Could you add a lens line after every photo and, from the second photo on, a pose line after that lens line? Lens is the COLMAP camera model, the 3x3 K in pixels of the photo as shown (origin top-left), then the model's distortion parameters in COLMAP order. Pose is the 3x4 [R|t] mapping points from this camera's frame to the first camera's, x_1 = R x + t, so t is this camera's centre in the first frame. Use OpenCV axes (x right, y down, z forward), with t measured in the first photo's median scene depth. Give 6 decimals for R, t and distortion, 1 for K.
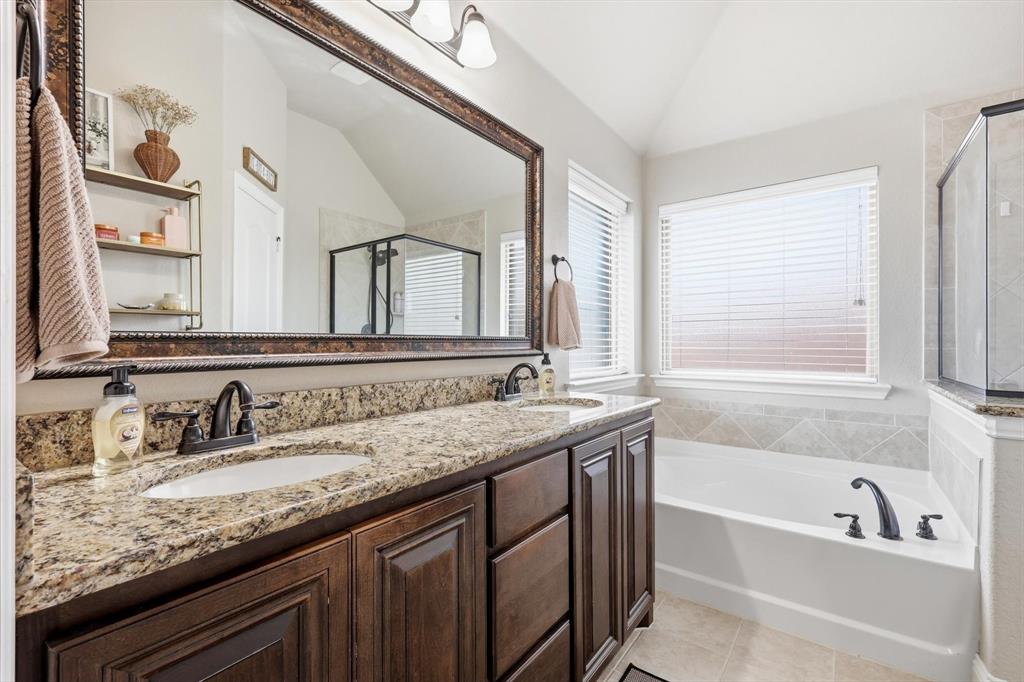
lens RADIAL K [[448.0, 0, 514.8], [0, 448.0, 340.6], [0, 0, 1]] dist [-0.004660, -0.000482]
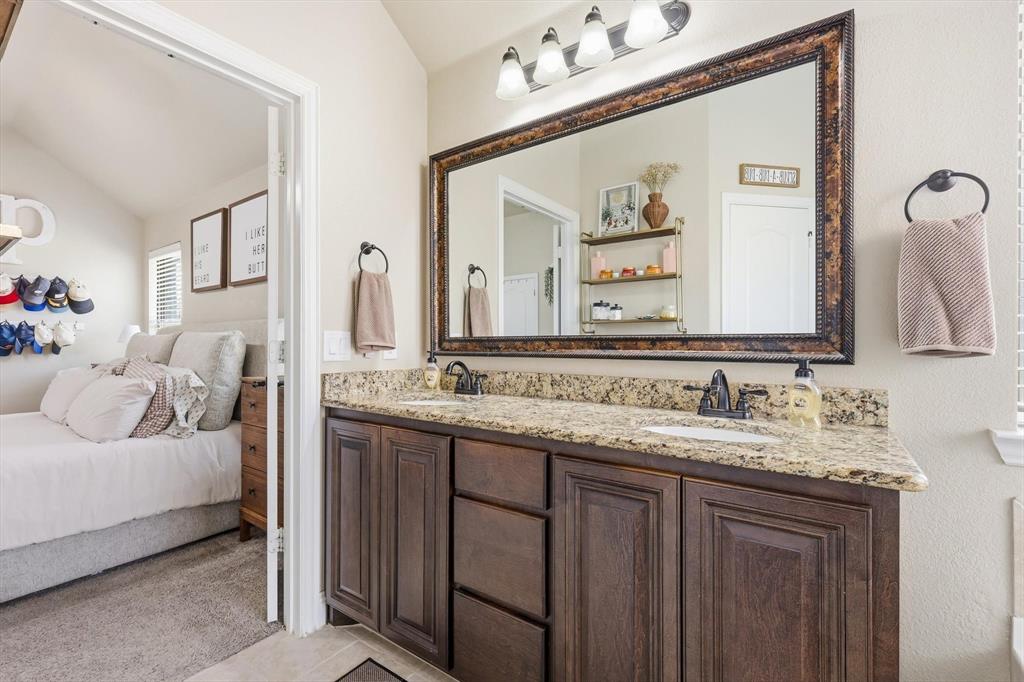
lens RADIAL K [[448.0, 0, 516.7], [0, 448.0, 340.6], [0, 0, 1]] dist [-0.004660, -0.000482]
pose [[0.029889, -0.001739, -0.999552, 0.889619], [0.005176, 0.999985, -0.001585, 0.001253], [0.999540, -0.005127, 0.029898, 0.750629]]
